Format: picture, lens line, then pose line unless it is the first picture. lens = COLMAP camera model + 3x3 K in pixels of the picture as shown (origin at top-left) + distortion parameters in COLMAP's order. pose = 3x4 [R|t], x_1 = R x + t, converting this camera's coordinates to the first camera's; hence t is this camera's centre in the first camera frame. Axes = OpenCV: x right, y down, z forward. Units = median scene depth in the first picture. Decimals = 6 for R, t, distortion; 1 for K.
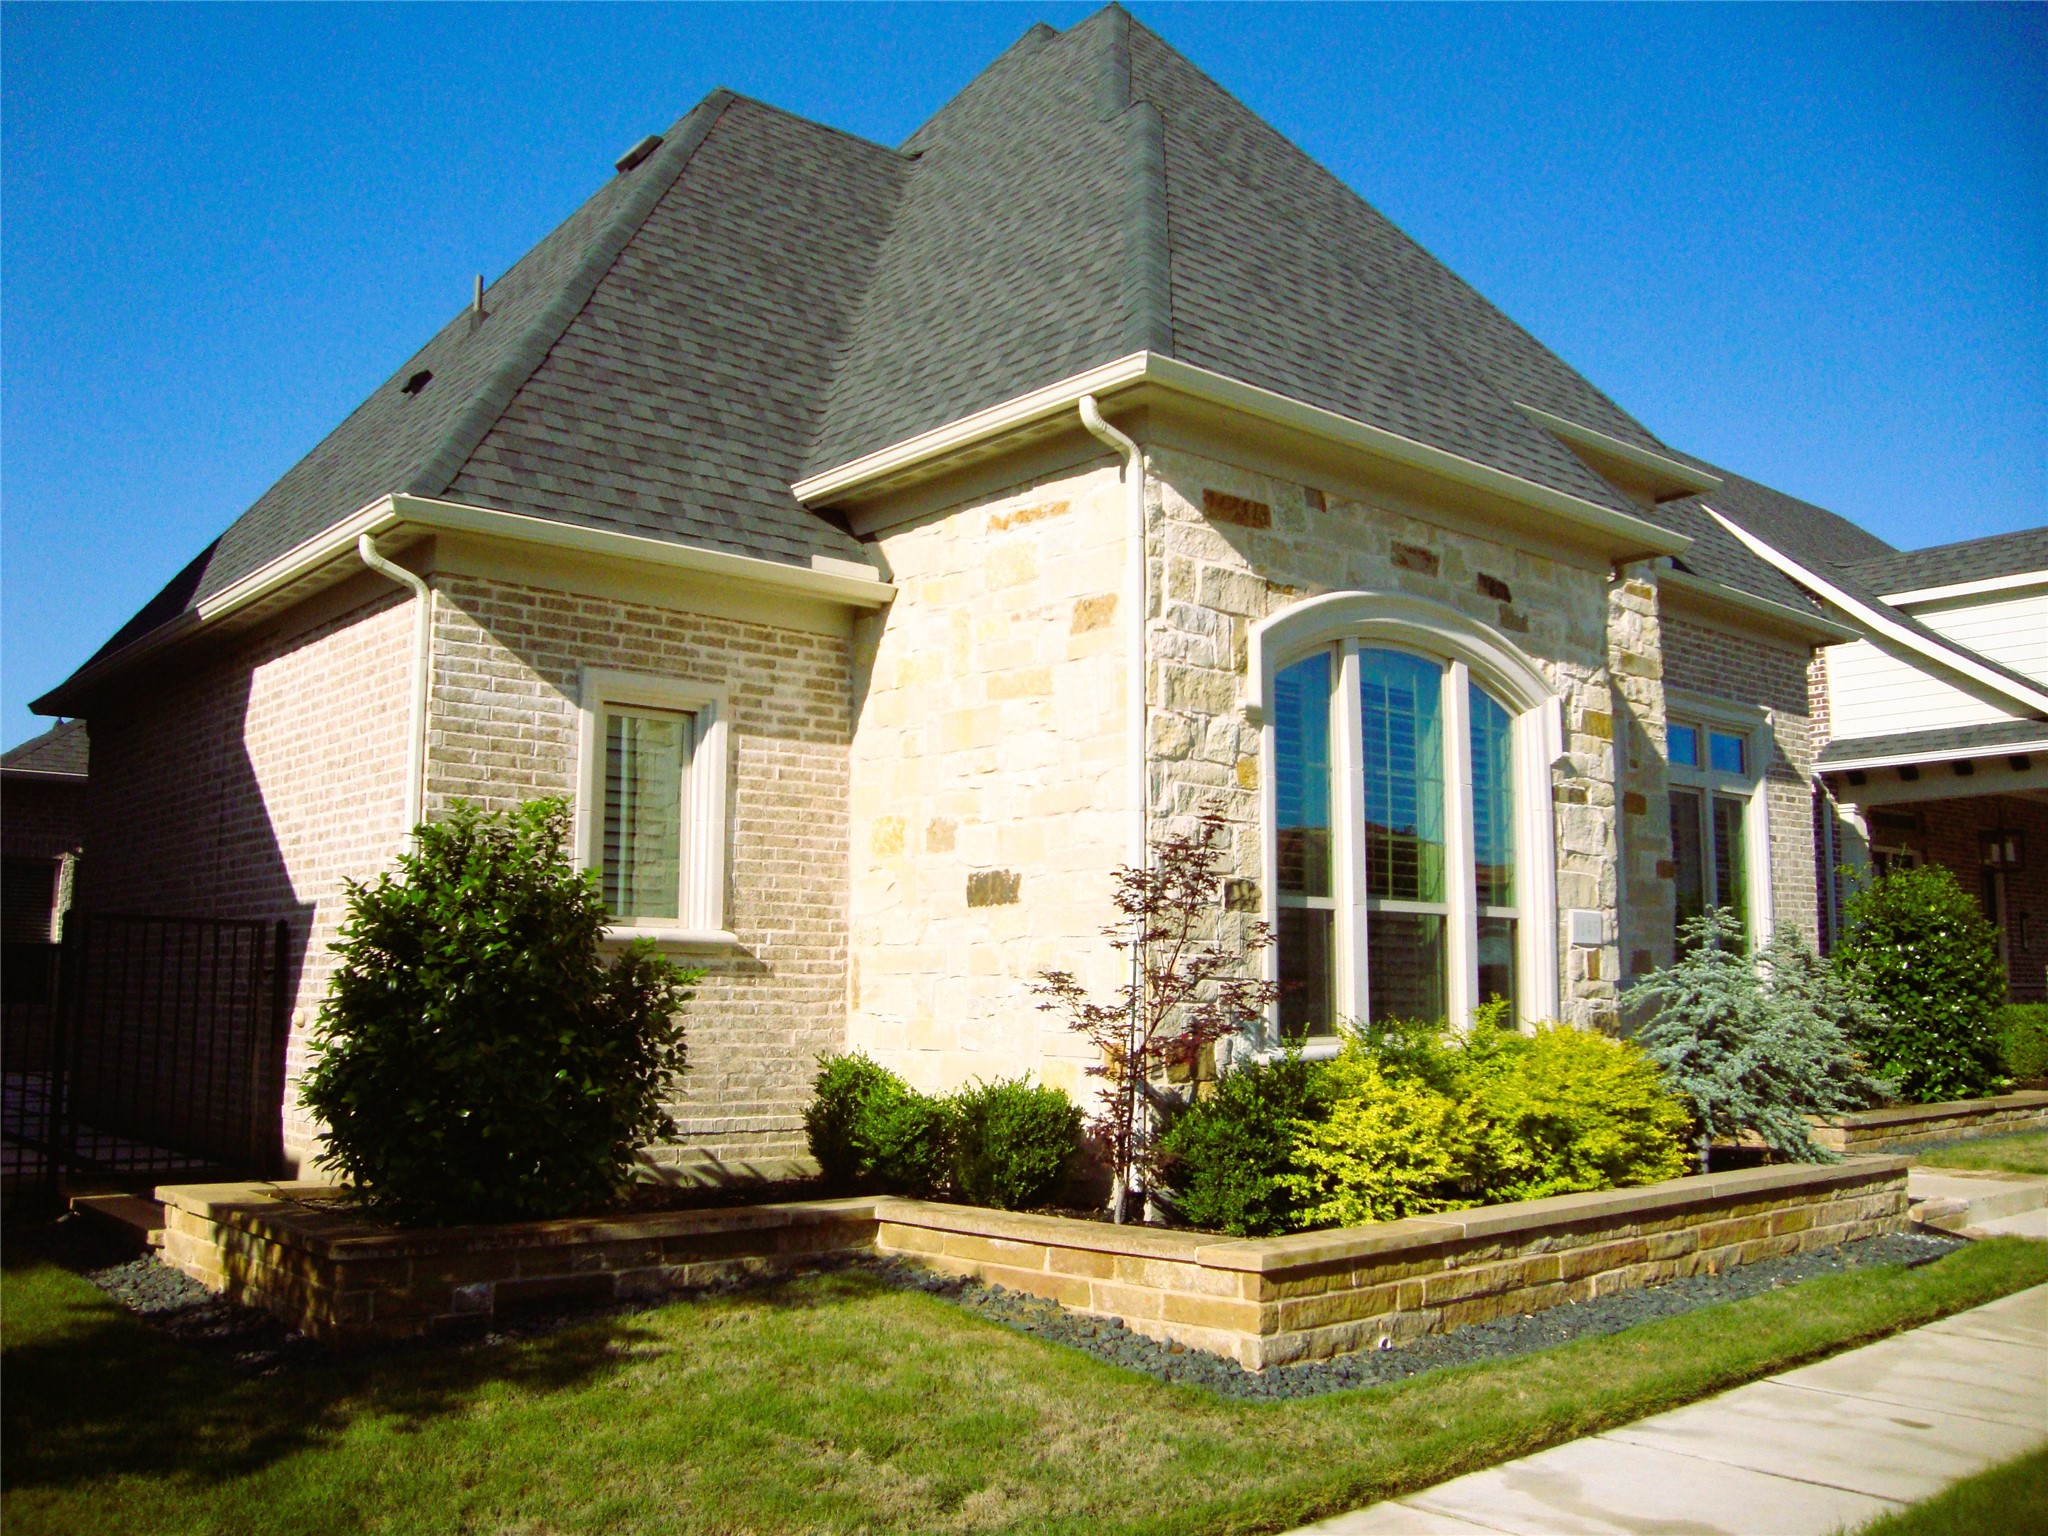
lens RADIAL K [[1801.9, 0, 1024.0], [0, 1801.9, 768.0], [0, 0, 1]] dist [-0.102916, 0.014915]
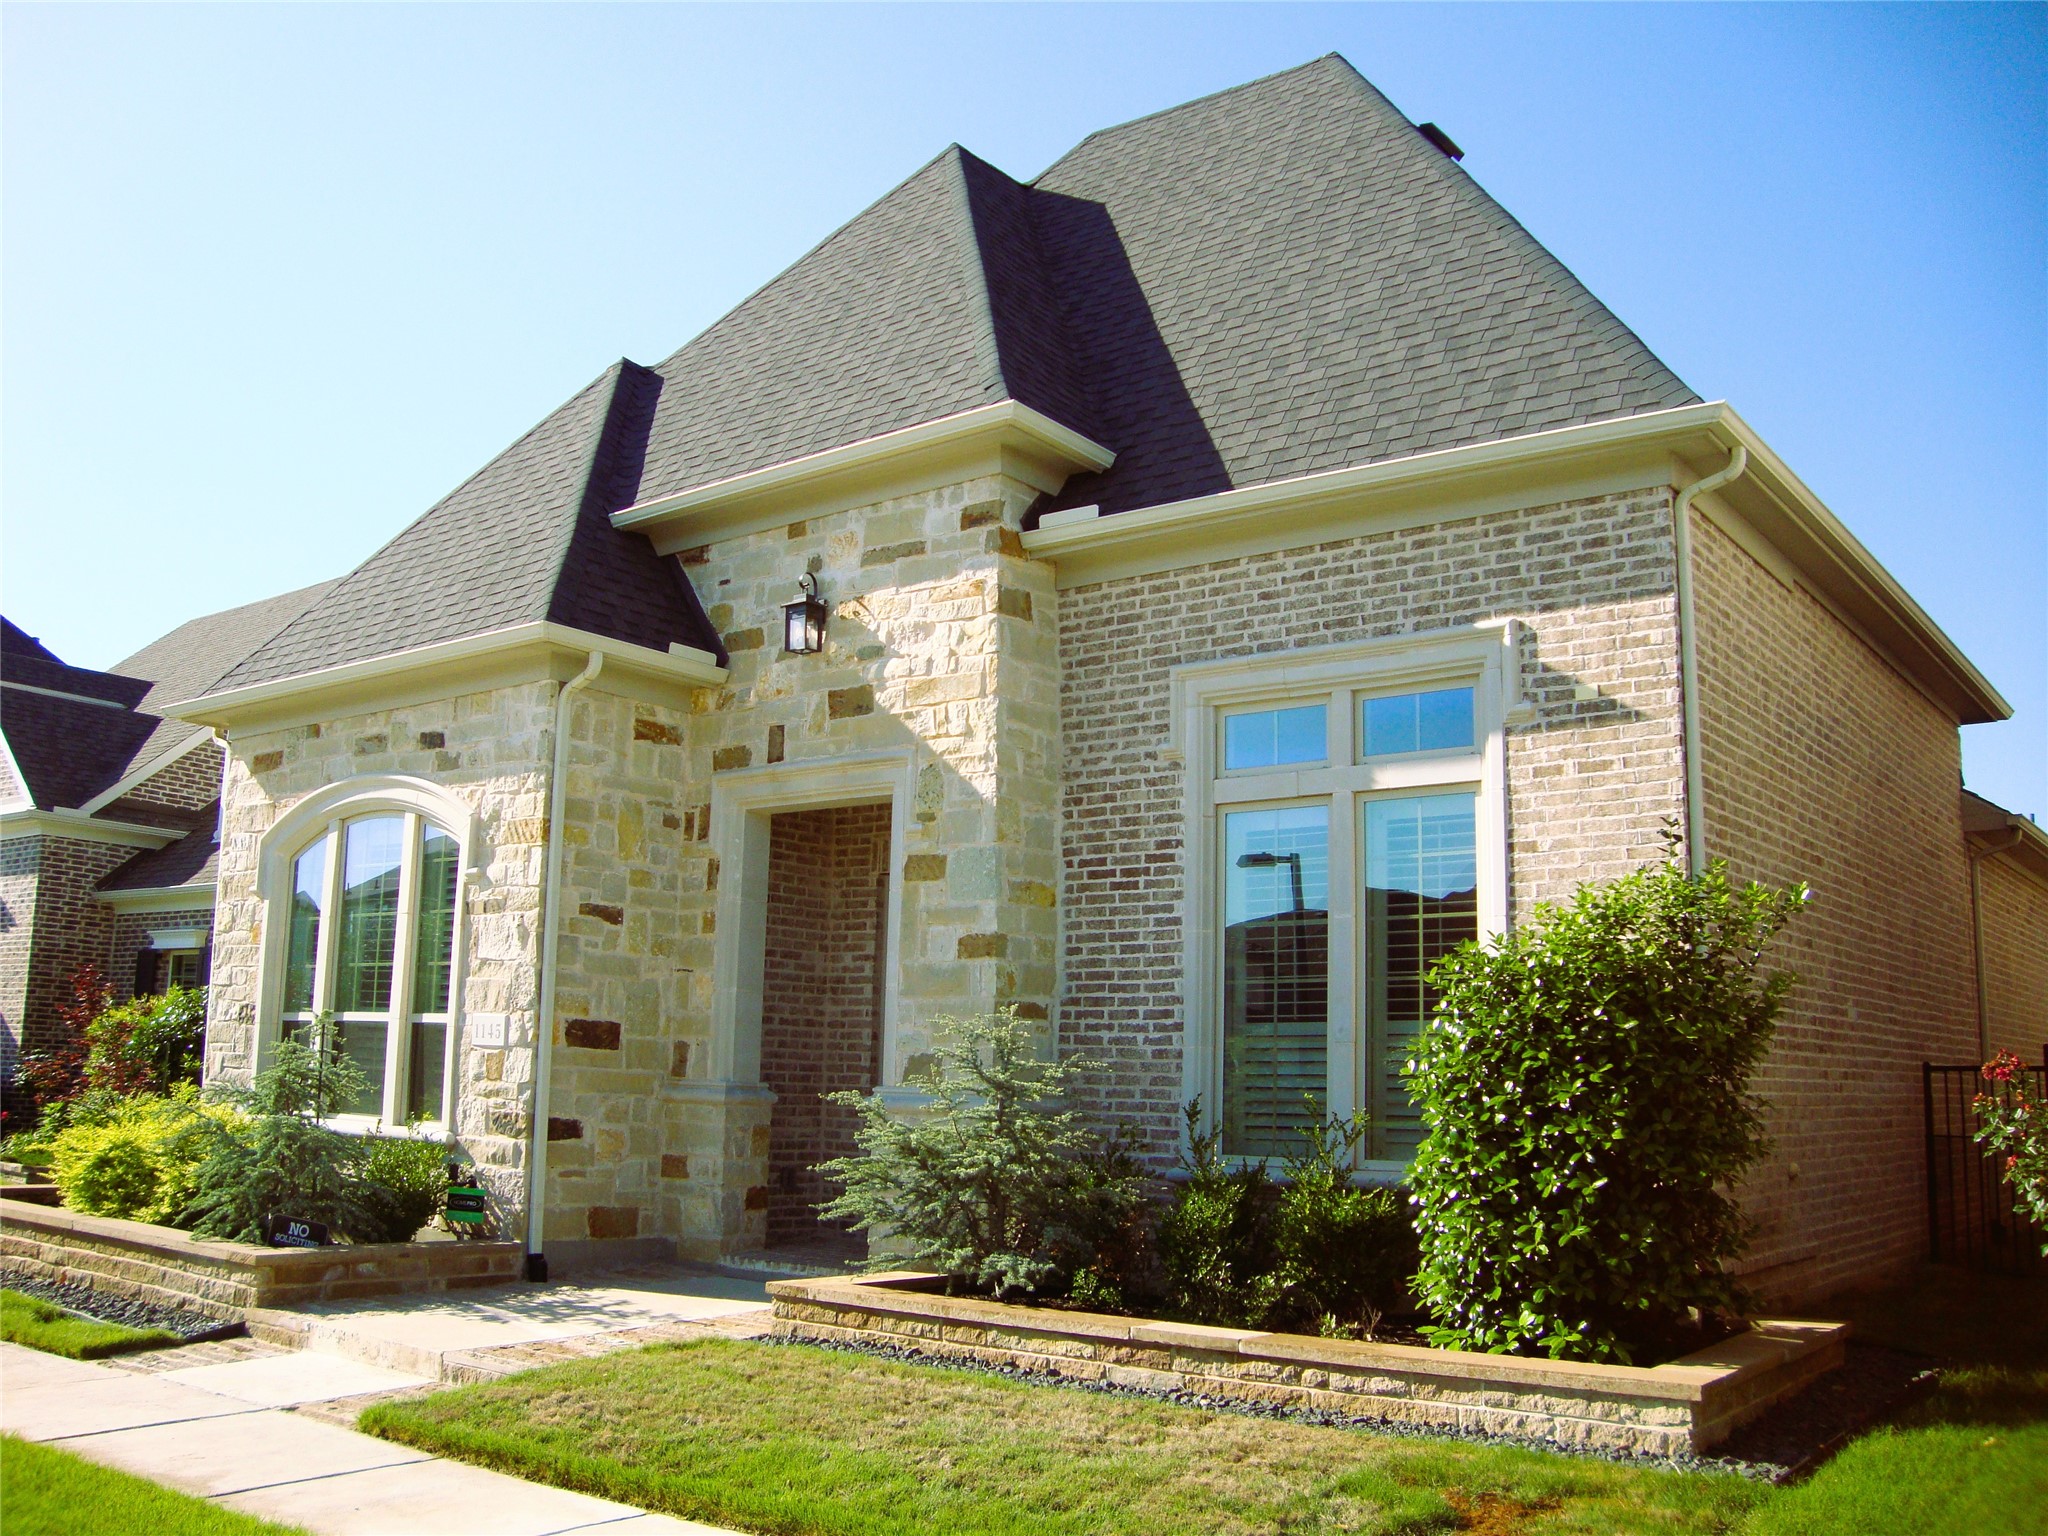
lens RADIAL K [[1801.9, 0, 1024.0], [0, 1801.9, 768.0], [0, 0, 1]] dist [-0.102916, 0.014915]
pose [[0.191032, -0.161947, -0.968132, 1.462118], [0.101704, 0.984253, -0.144576, 0.125042], [0.976301, -0.070845, 0.204494, 1.136050]]
